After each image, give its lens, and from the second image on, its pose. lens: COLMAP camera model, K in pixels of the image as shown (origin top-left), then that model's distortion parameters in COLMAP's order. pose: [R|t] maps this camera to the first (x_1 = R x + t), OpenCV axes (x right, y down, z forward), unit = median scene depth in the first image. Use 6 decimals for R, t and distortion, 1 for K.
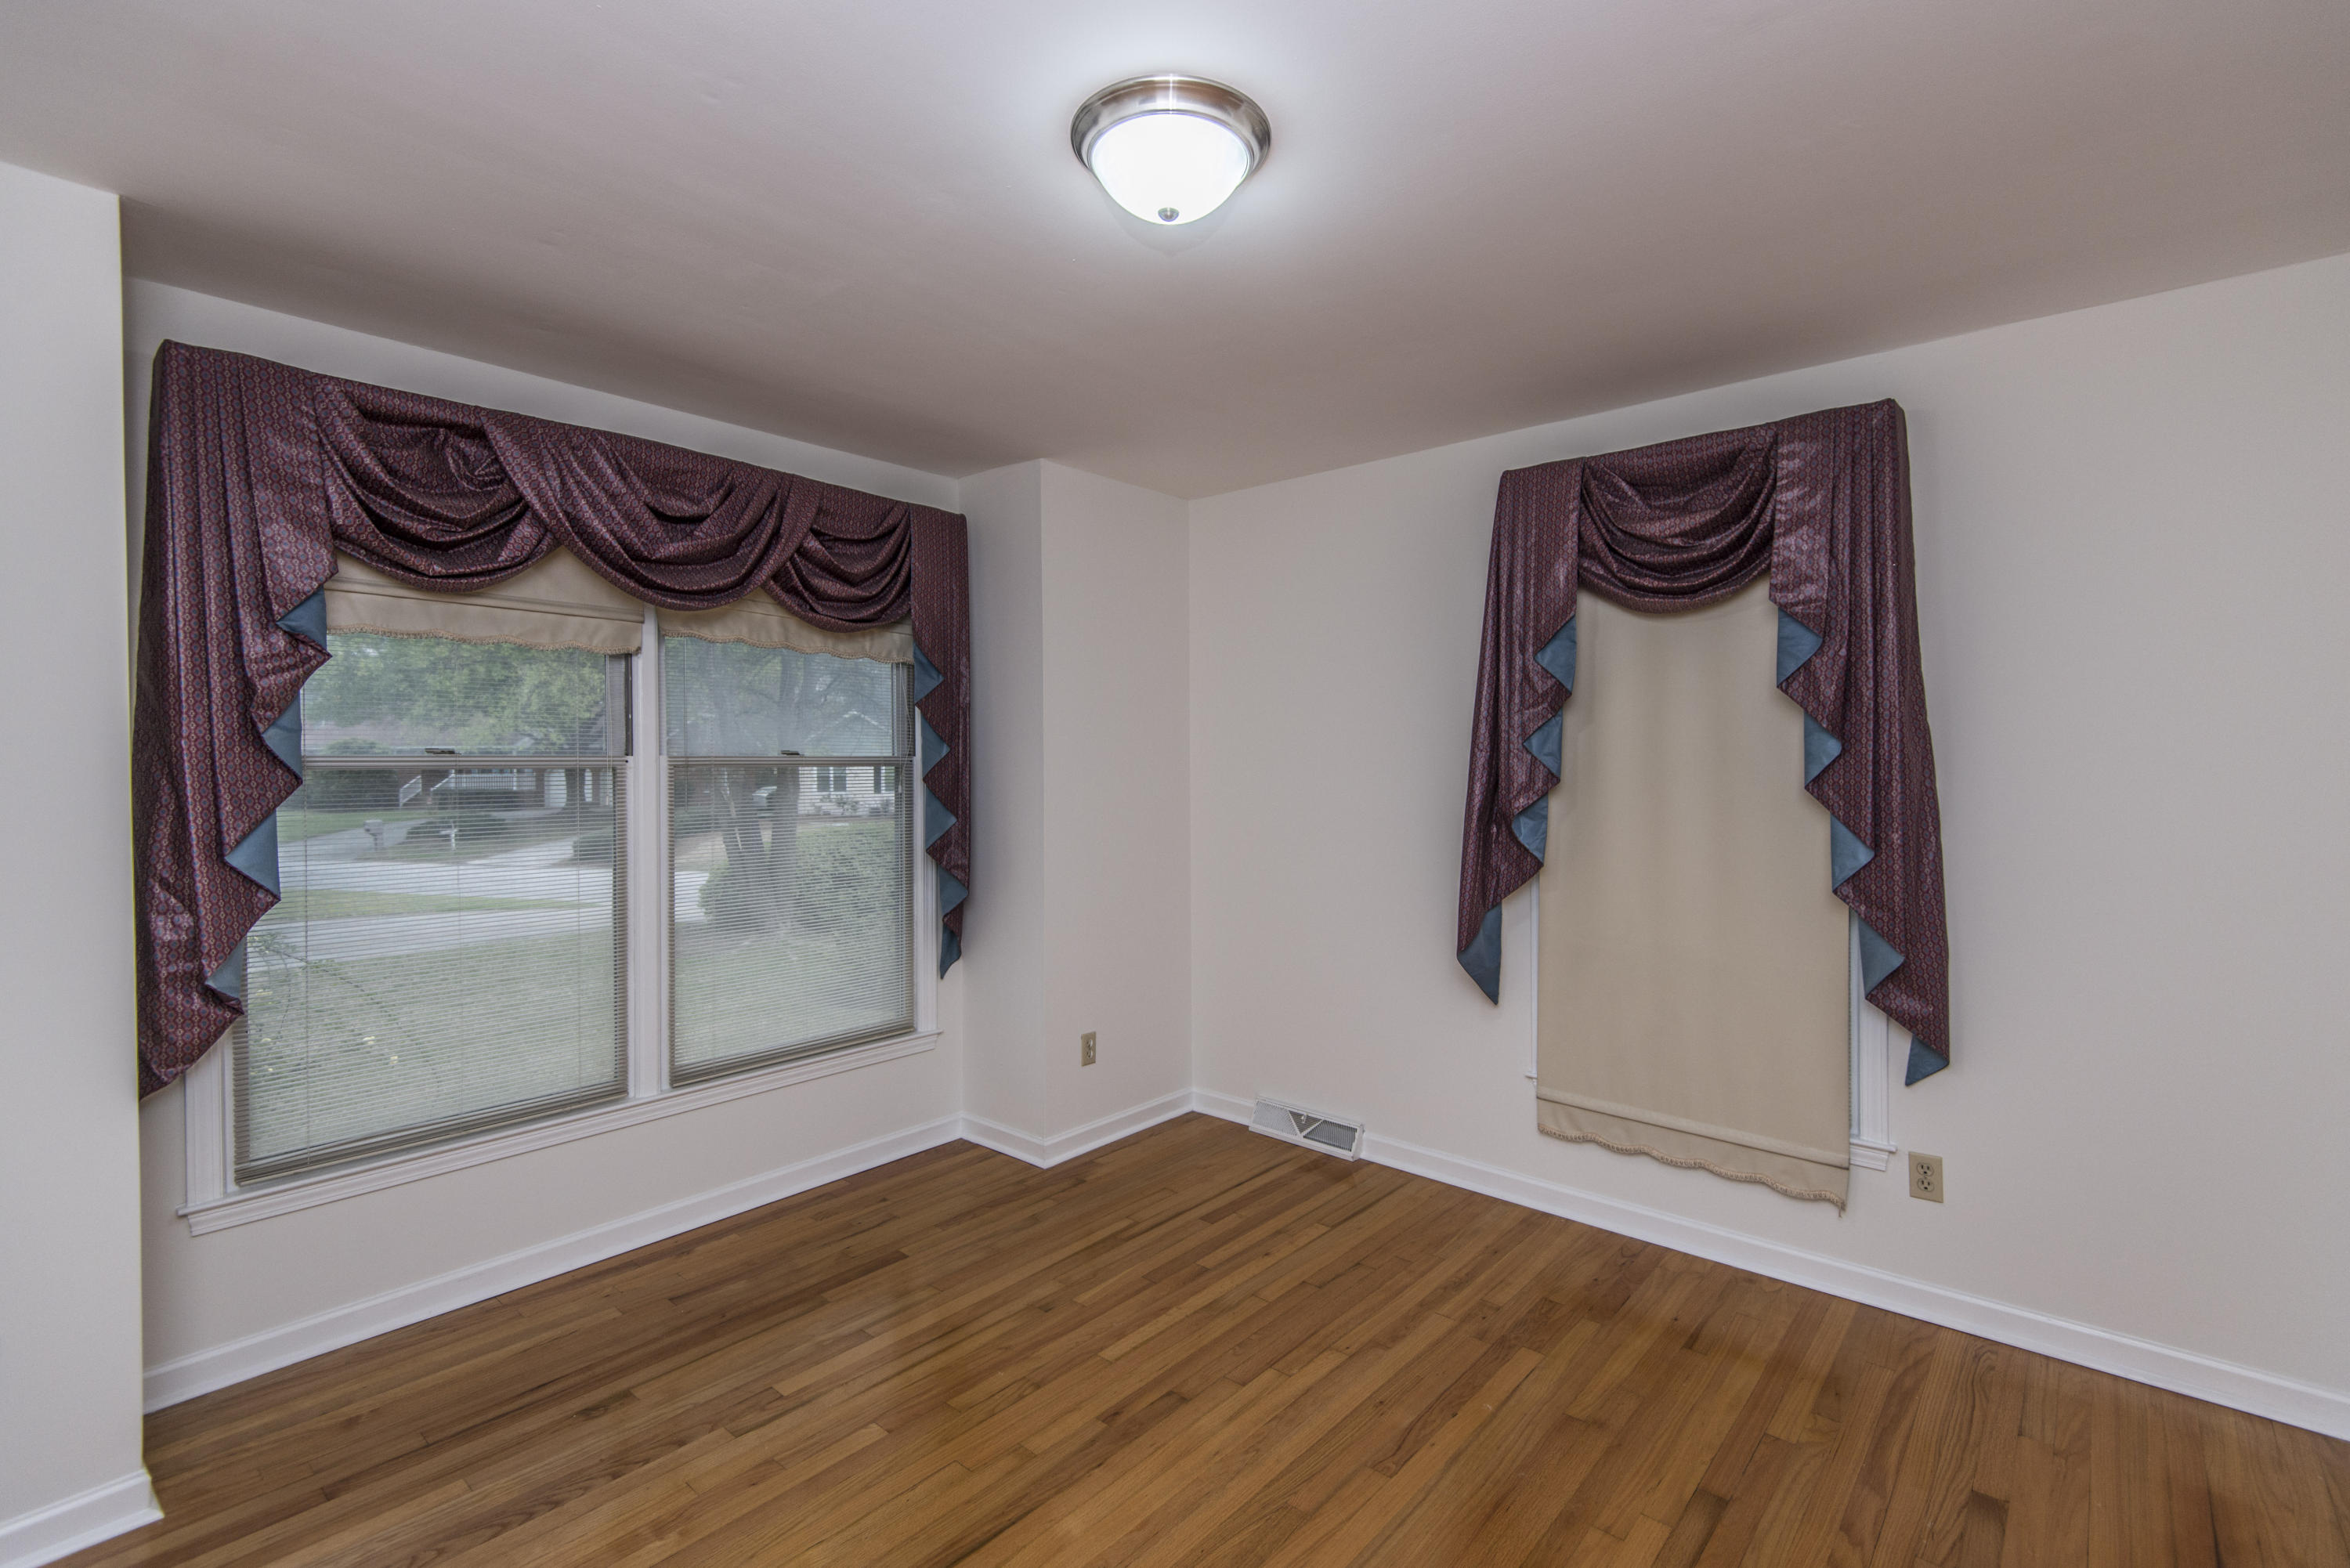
lens RADIAL K [[1067.4, 0, 1175.0], [0, 1067.4, 784.0], [0, 0, 1]] dist [0.018934, 0.000303]
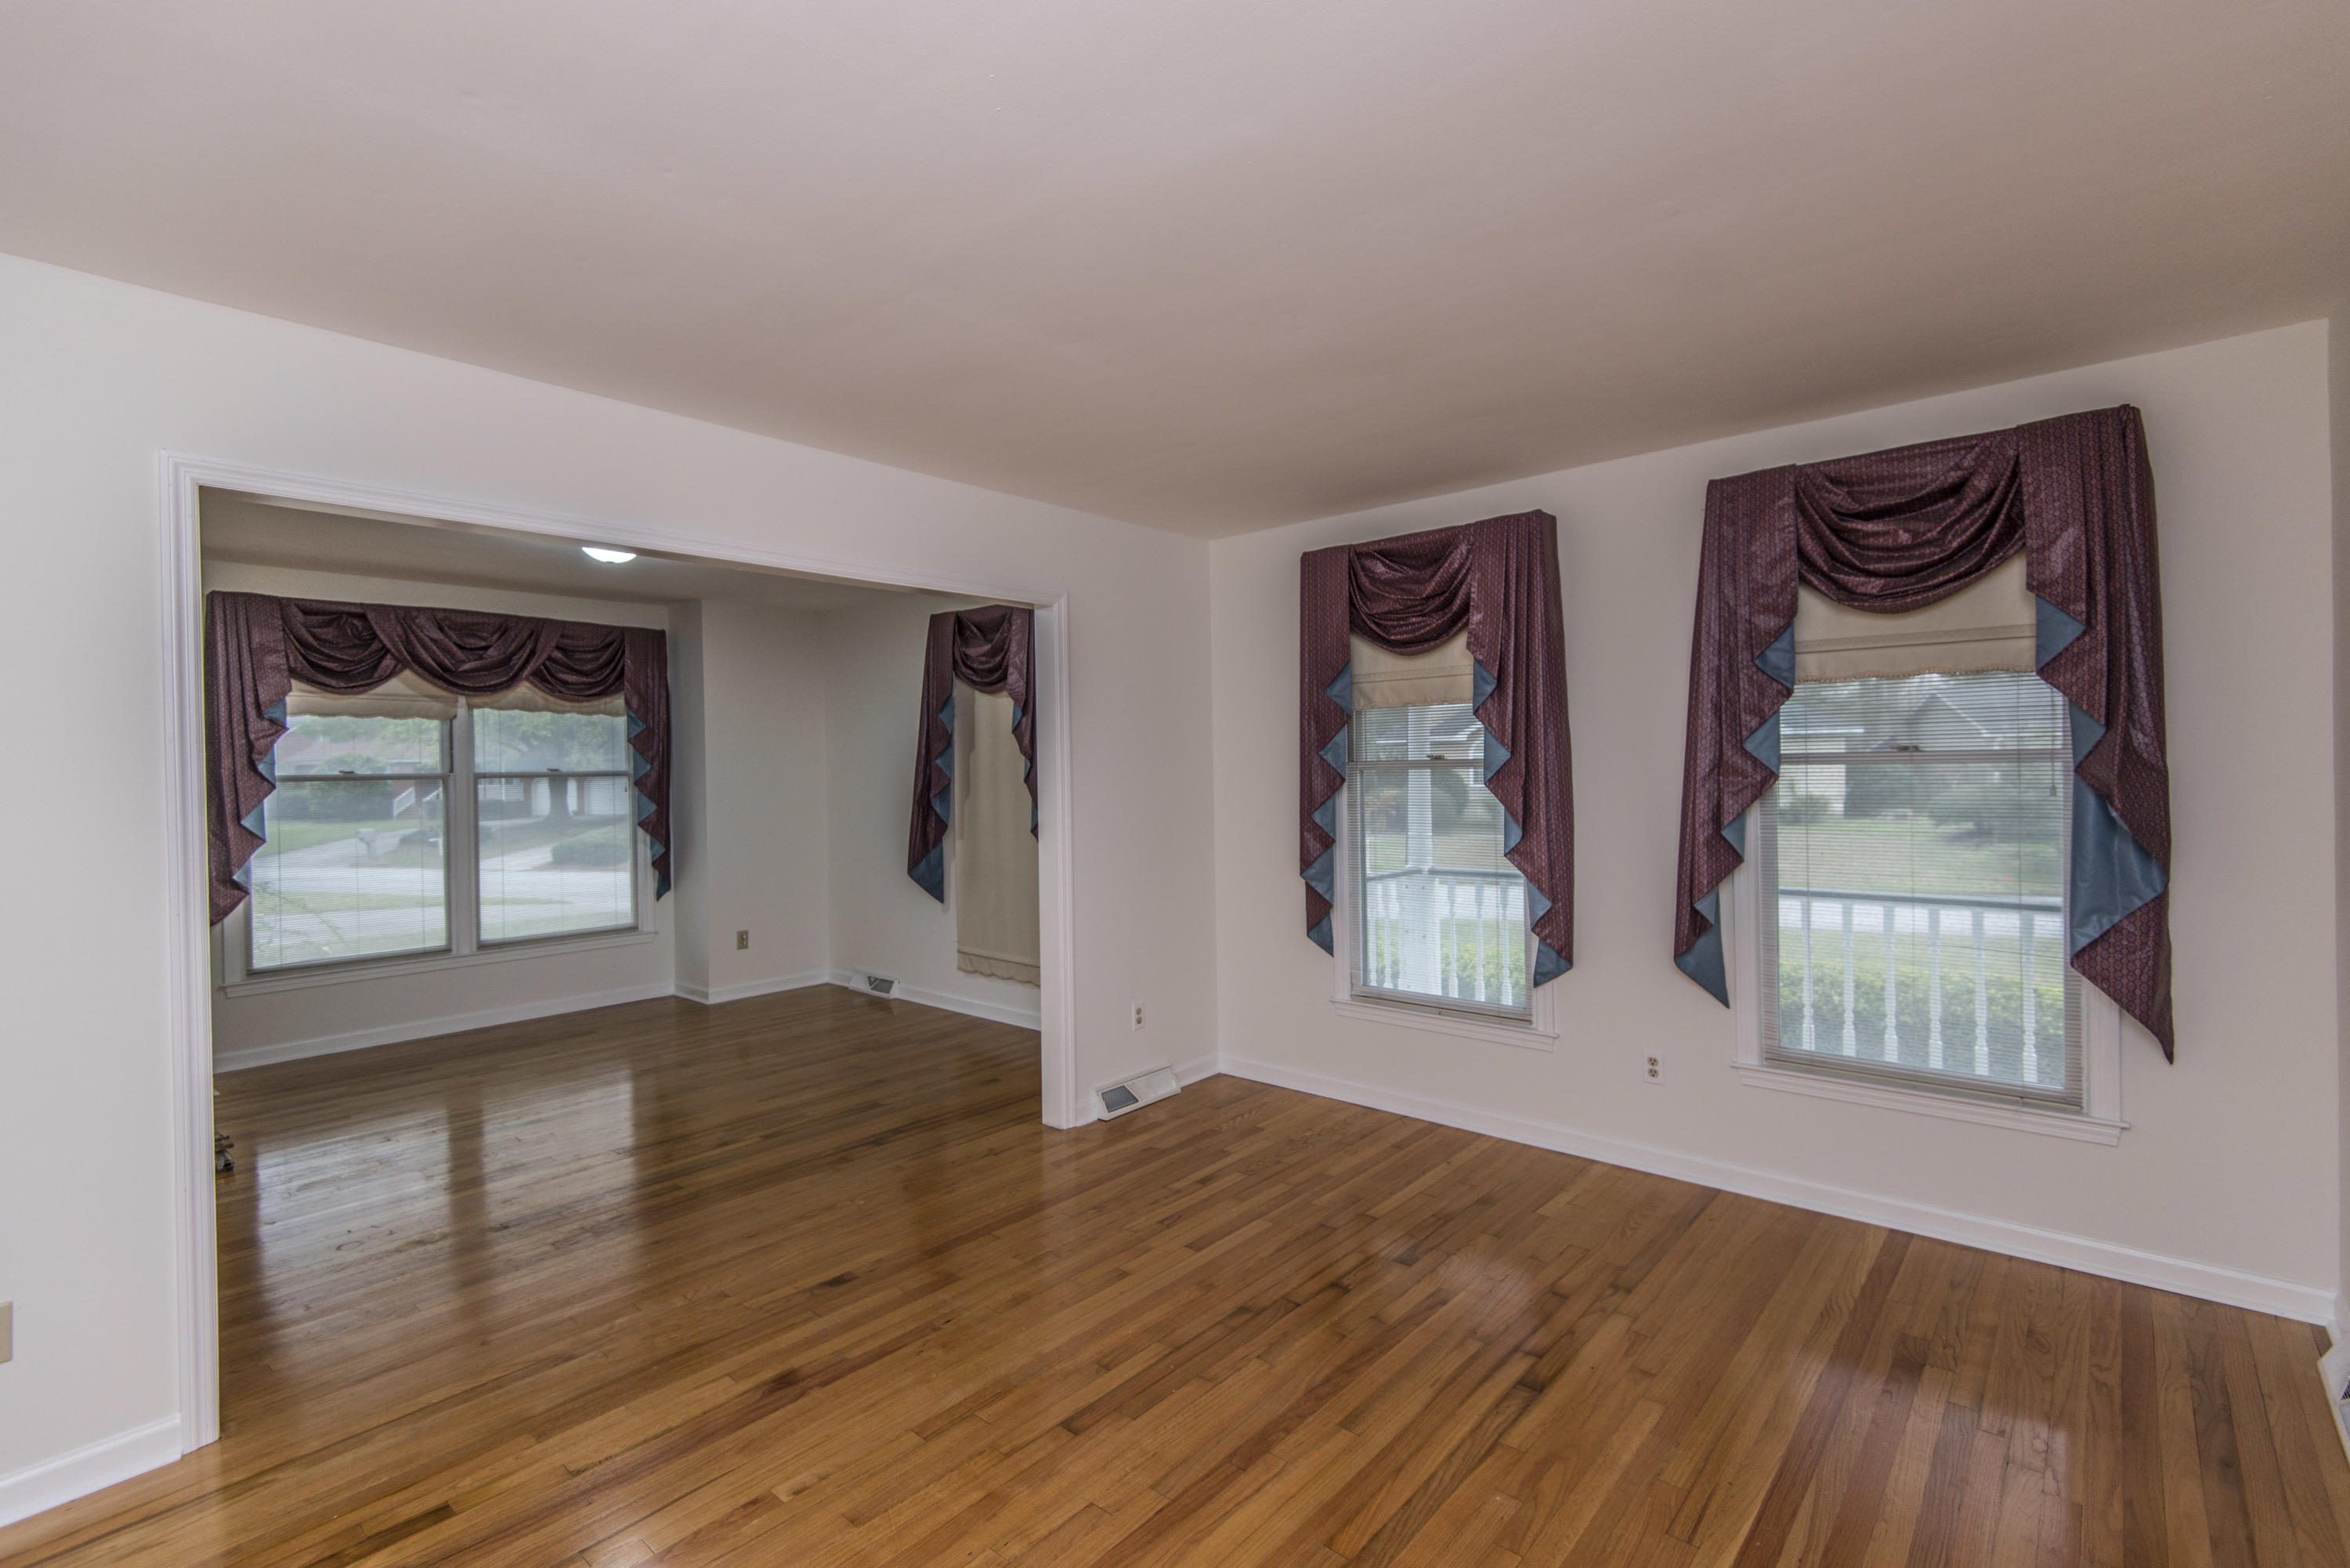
lens RADIAL K [[1060.5, 0, 1184.0], [0, 1060.5, 774.2], [0, 0, 1]] dist [0.034496, -0.021892]
pose [[0.999919, -0.010965, 0.006536, 0.778369], [0.011049, 0.999855, -0.012973, 0.016447], [-0.006393, 0.013044, 0.999894, -0.907904]]
